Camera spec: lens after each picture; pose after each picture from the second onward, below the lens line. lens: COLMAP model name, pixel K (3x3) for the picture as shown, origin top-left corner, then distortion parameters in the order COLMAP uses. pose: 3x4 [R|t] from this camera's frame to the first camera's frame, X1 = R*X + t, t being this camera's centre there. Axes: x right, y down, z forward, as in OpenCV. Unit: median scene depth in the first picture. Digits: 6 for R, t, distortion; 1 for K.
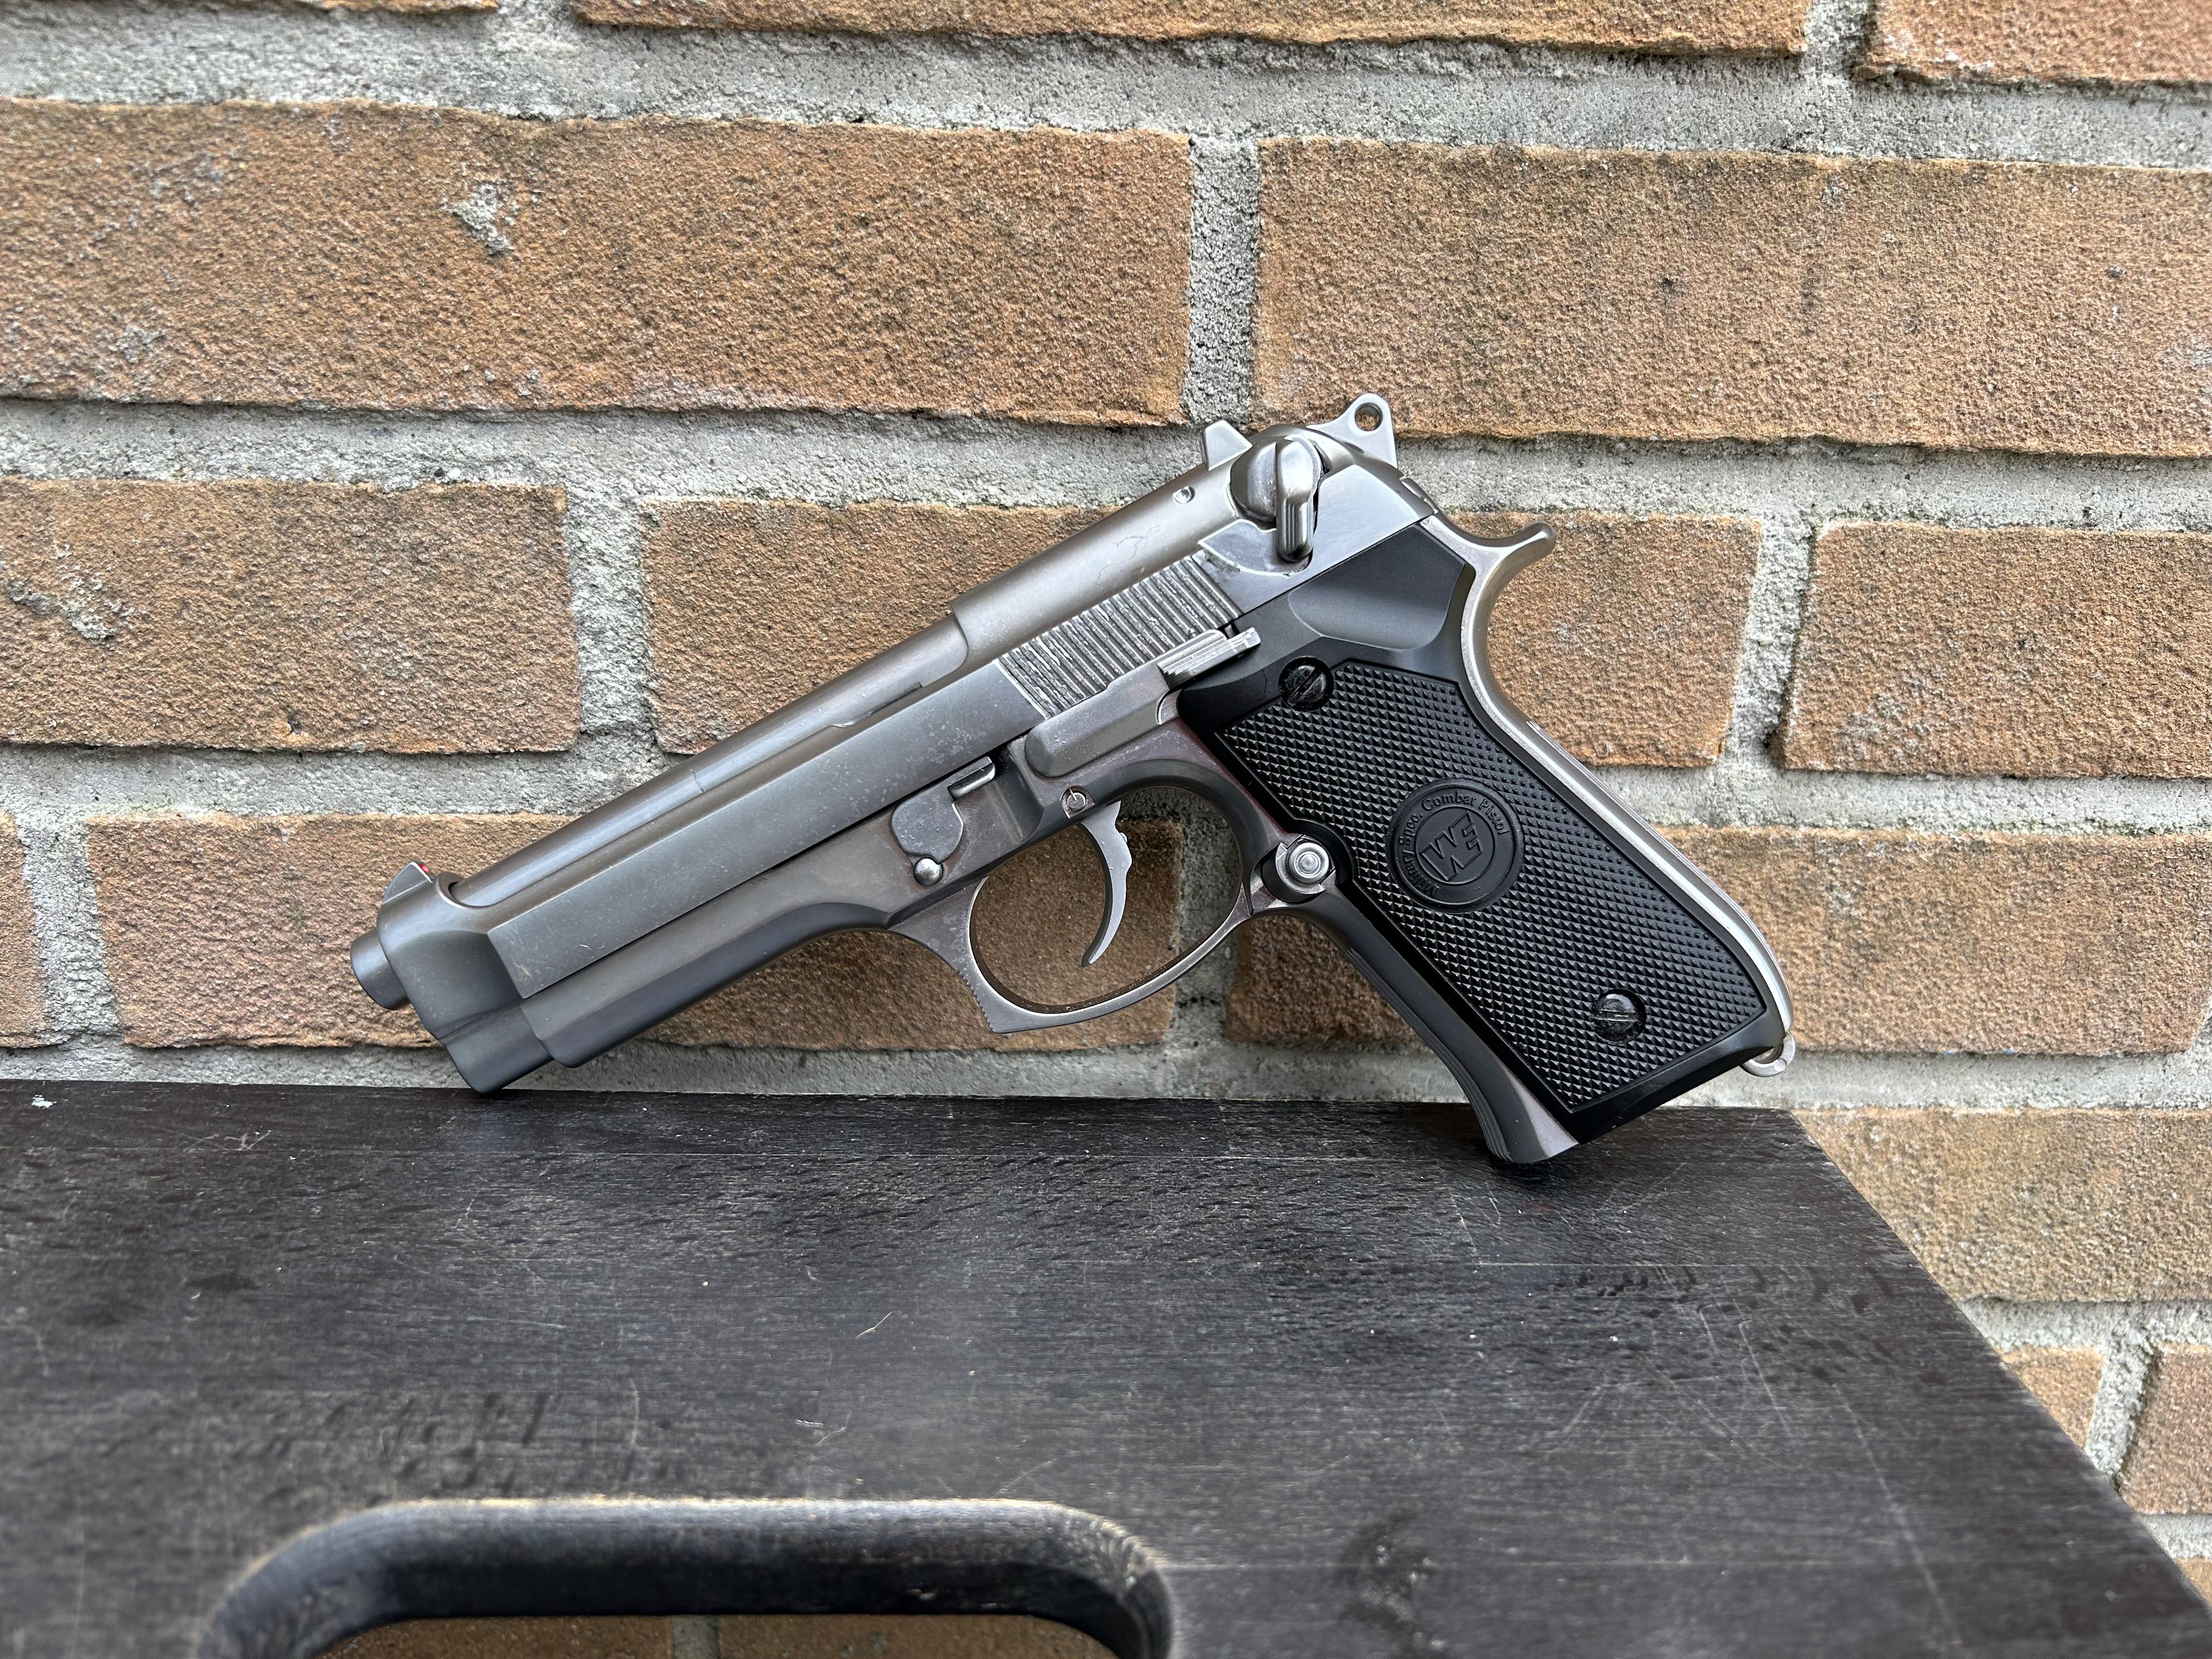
lens RADIAL K [[1694.1, 0, 1094.6], [0, 1694.1, 830.3], [0, 0, 1]] dist [0.002705, -0.008048]
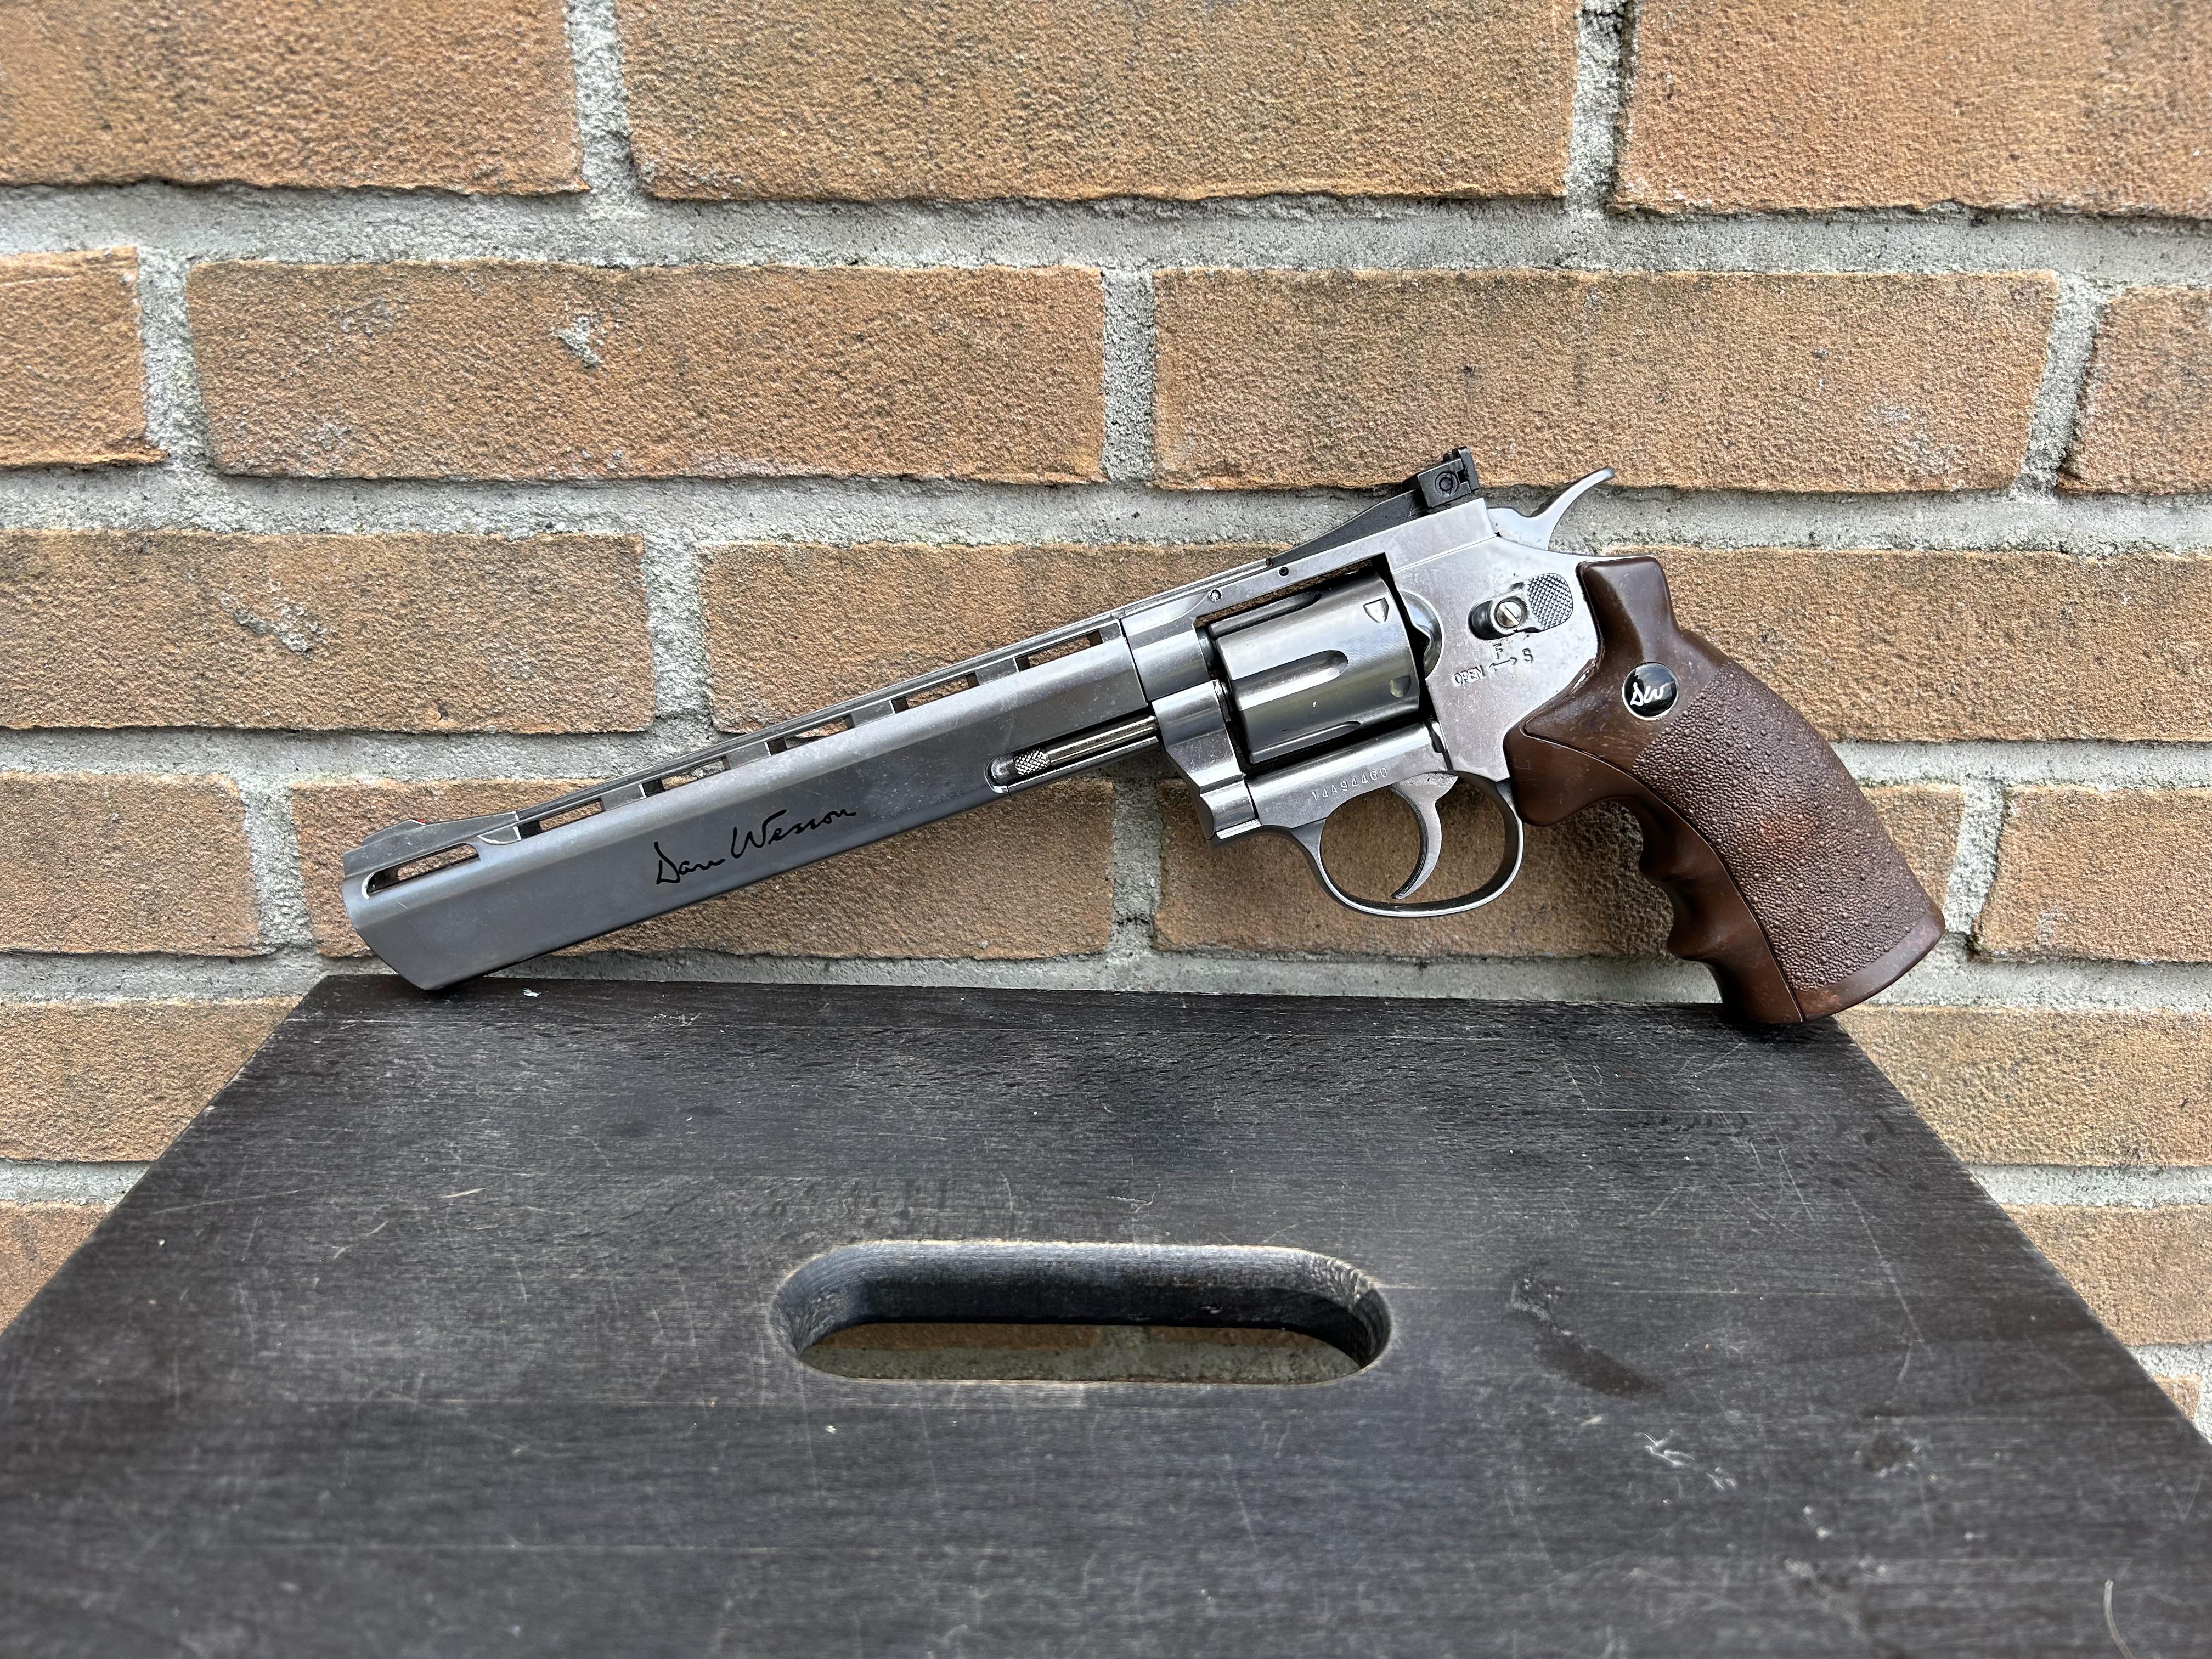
lens RADIAL K [[1680.9, 0, 1091.3], [0, 1680.9, 811.0], [0, 0, 1]] dist [0.009877, -0.012588]
pose [[0.999161, -0.005922, -0.040536, 0.096642], [0.006474, 0.999888, 0.013521, 0.000293], [0.040452, -0.013772, 0.999087, -0.322666]]
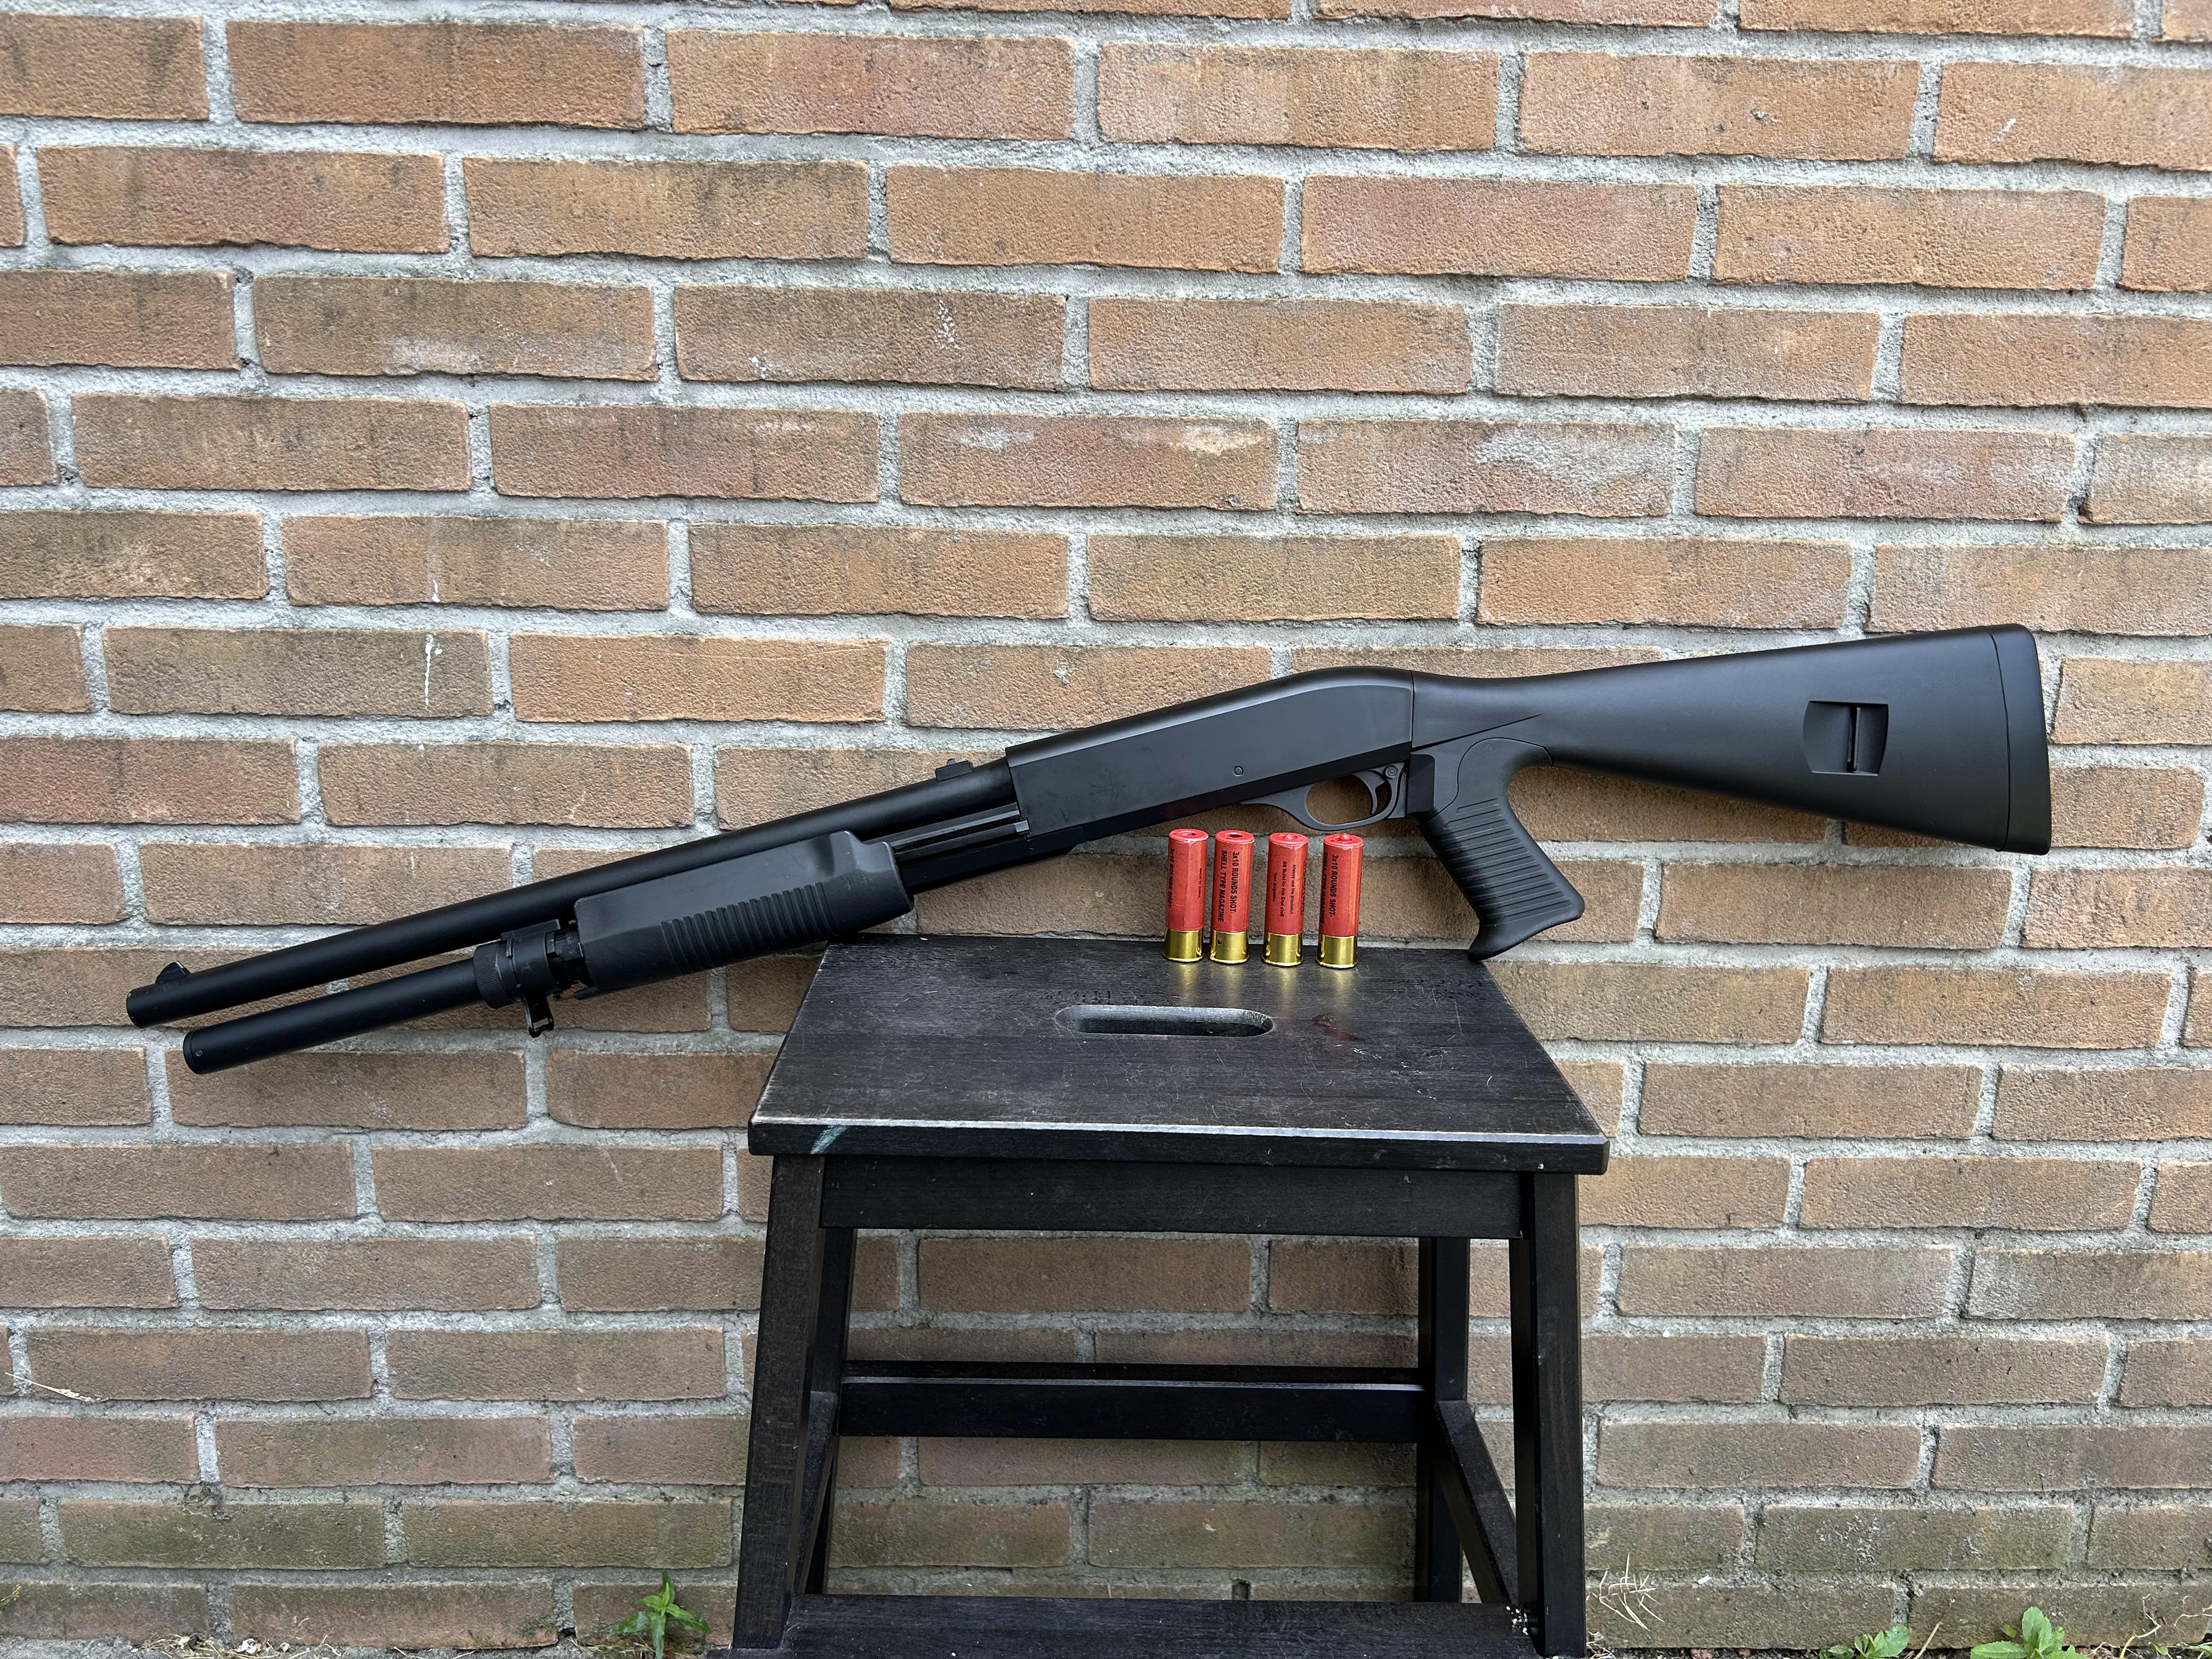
lens RADIAL K [[1663.1, 0, 1100.9], [0, 1663.1, 825.6], [0, 0, 1]] dist [0.043148, -0.061390]
pose [[0.999263, -0.006094, -0.037911, -0.151074], [0.002518, 0.995602, -0.093654, 0.237559], [0.038315, 0.093490, 0.994883, -2.151368]]
